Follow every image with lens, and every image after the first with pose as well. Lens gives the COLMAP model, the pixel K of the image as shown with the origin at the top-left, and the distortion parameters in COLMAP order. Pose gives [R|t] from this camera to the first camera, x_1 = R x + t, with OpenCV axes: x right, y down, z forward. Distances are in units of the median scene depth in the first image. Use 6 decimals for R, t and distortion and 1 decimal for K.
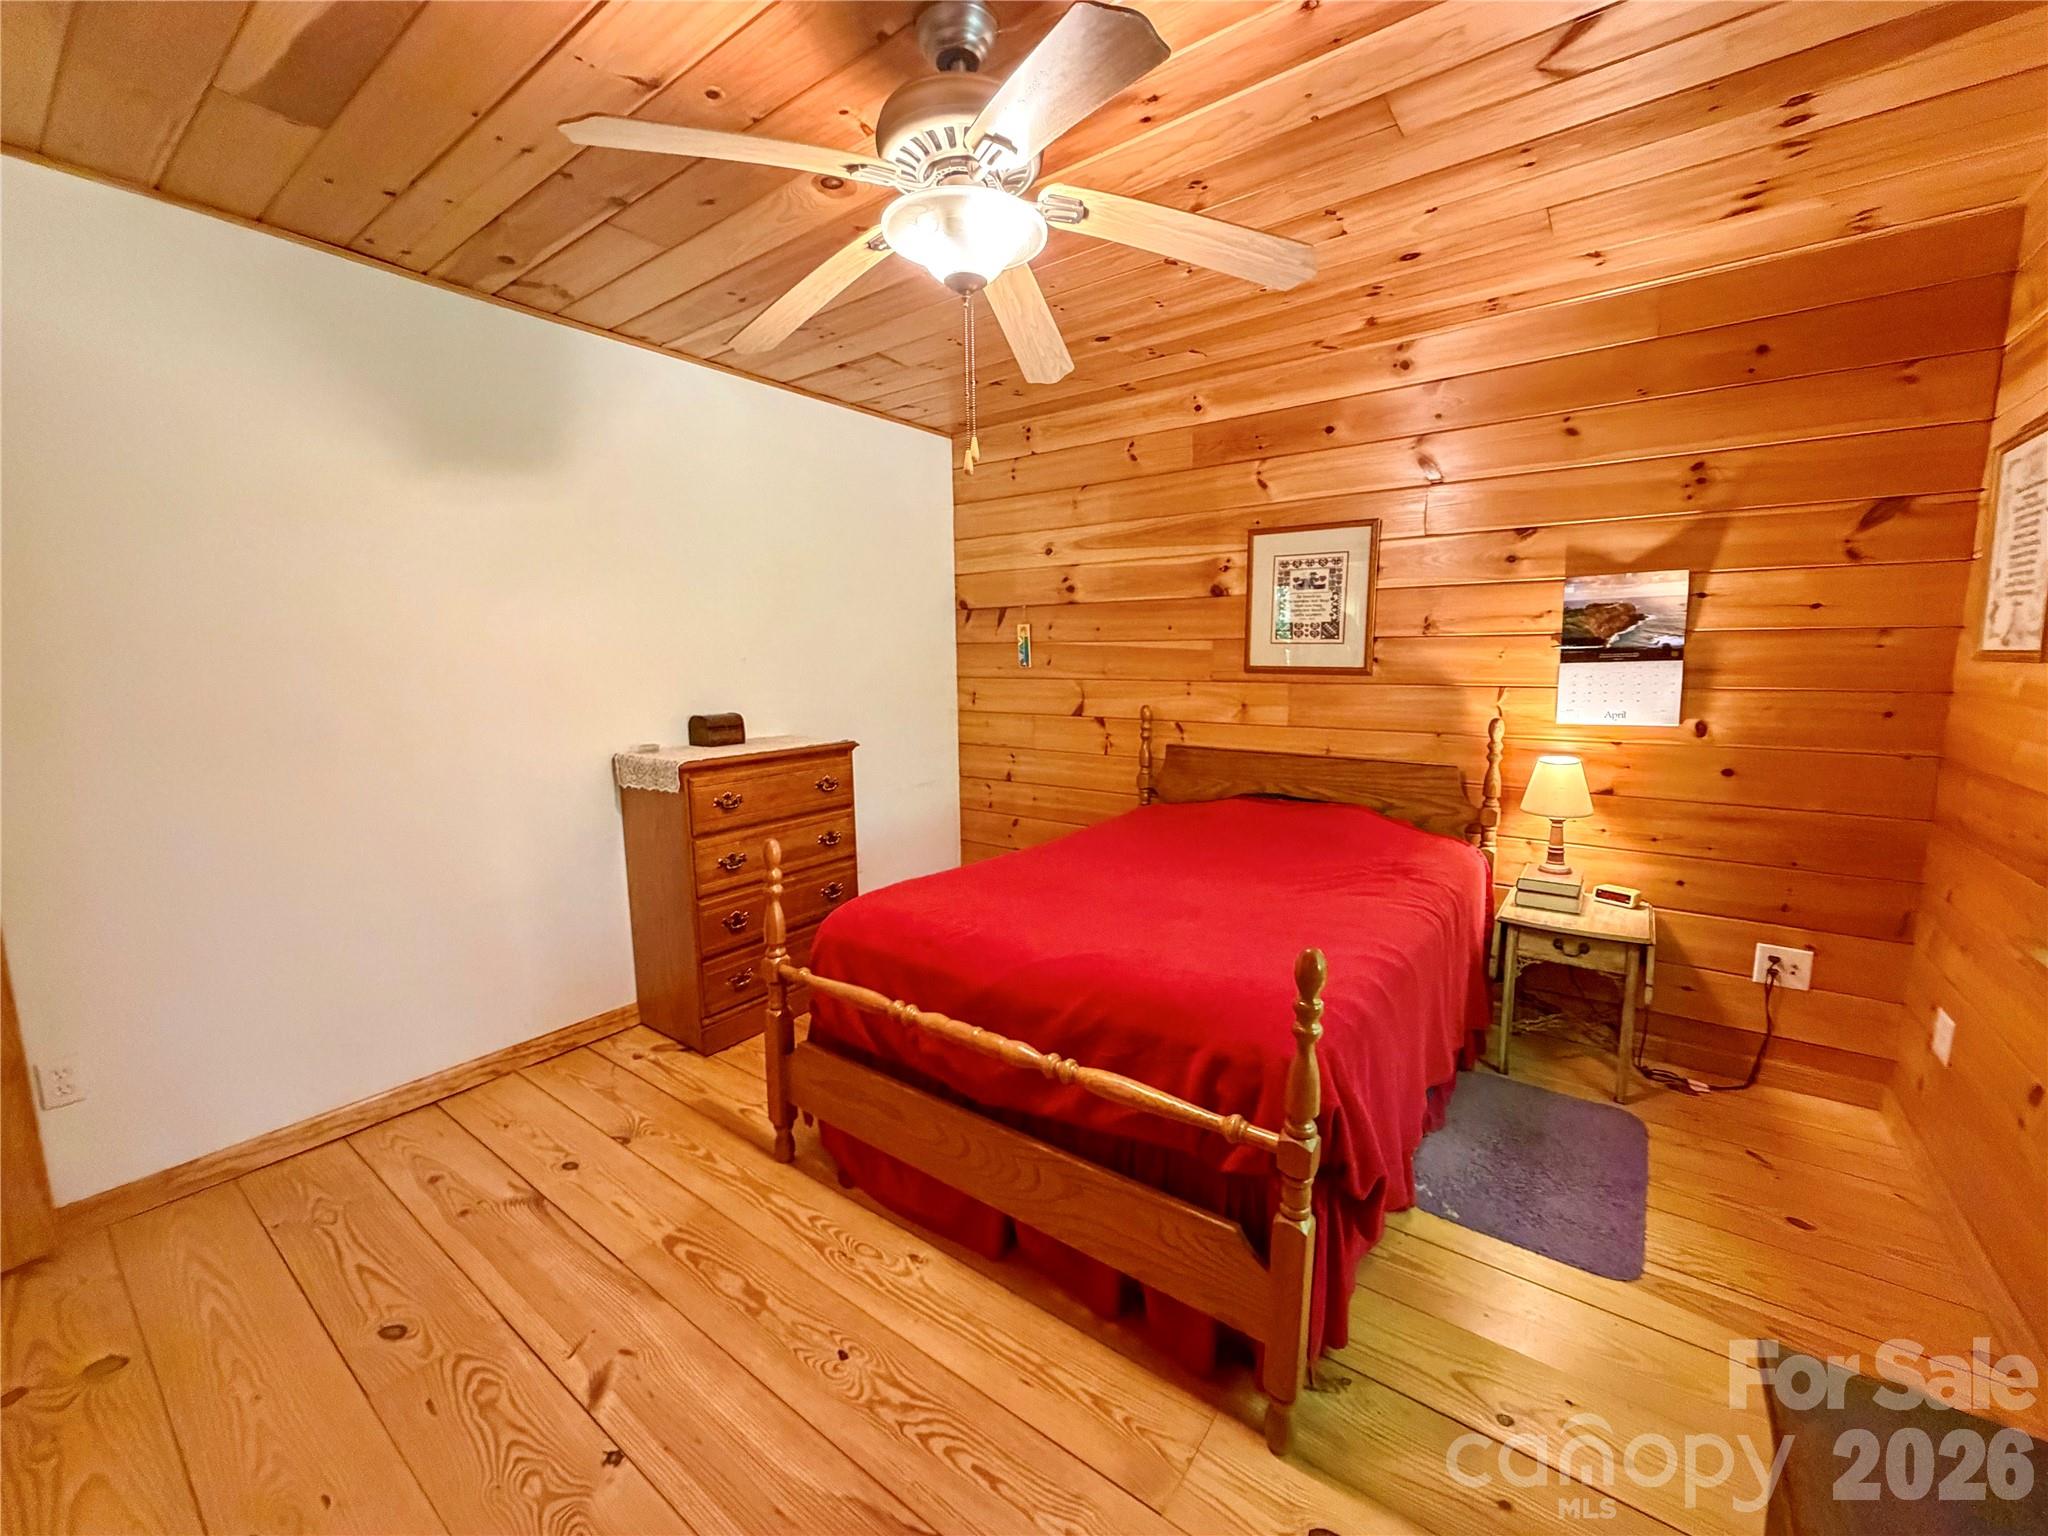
lens RADIAL K [[814.2, 0, 1015.5], [0, 814.2, 776.6], [0, 0, 1]] dist [0.000952, -0.000356]
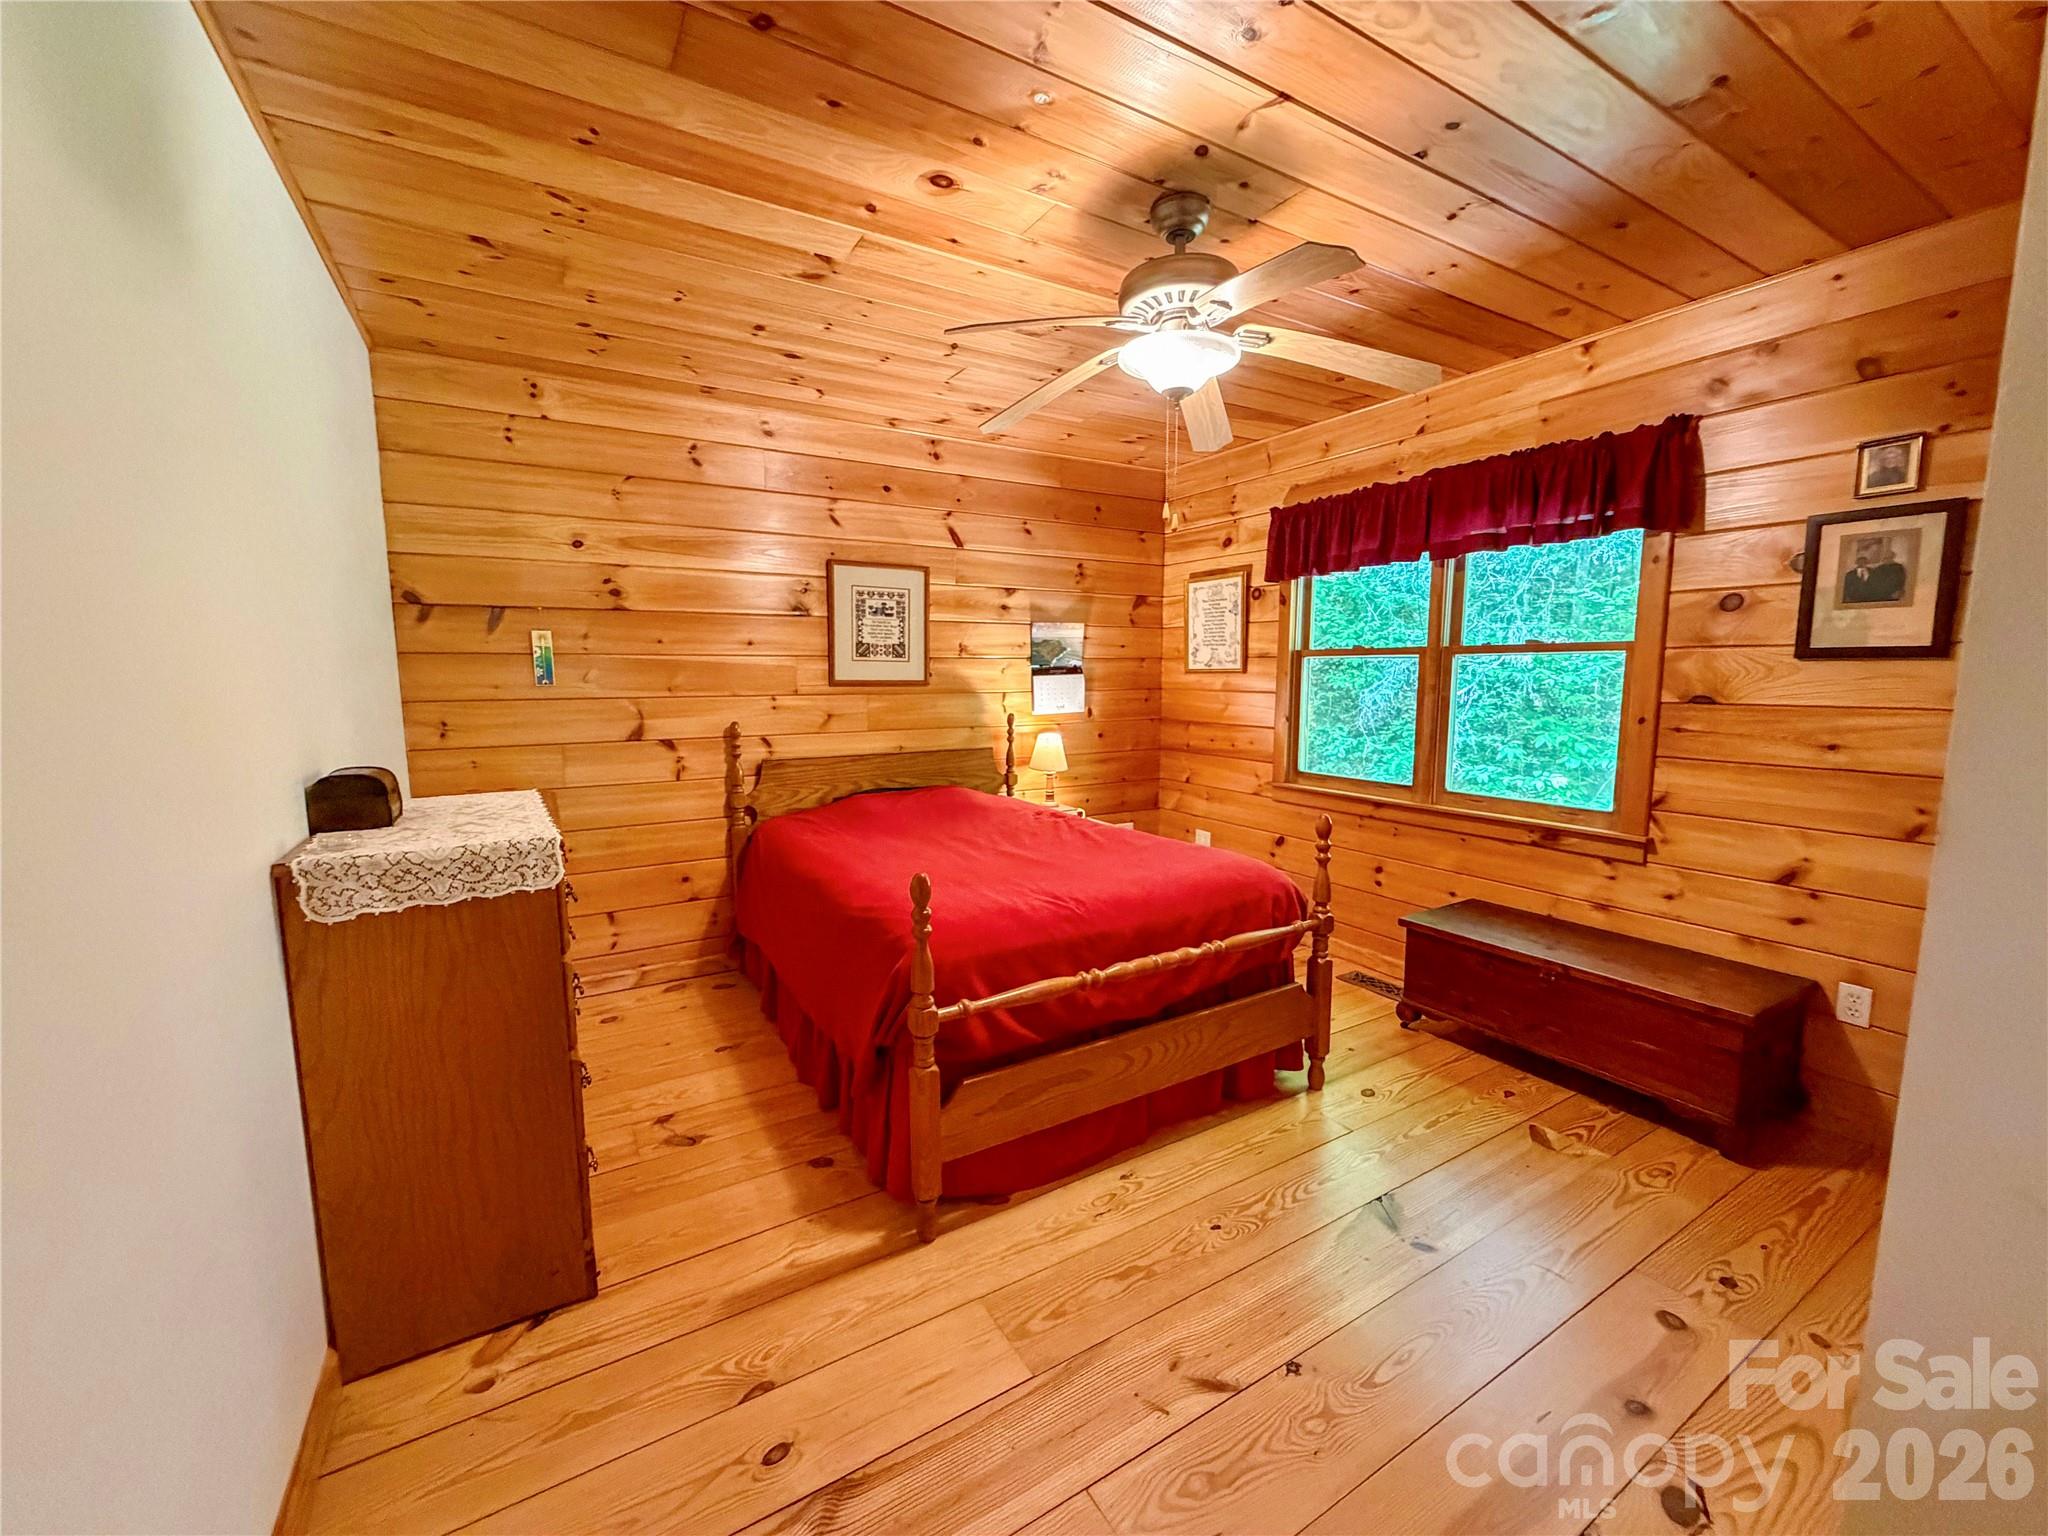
lens RADIAL K [[814.2, 0, 1022.1], [0, 814.2, 778.0], [0, 0, 1]] dist [0.000952, -0.000356]
pose [[0.379858, -0.115261, 0.917836, -0.749550], [0.138062, 0.988158, 0.066954, -0.048505], [-0.914684, 0.101285, 0.391273, 0.387935]]
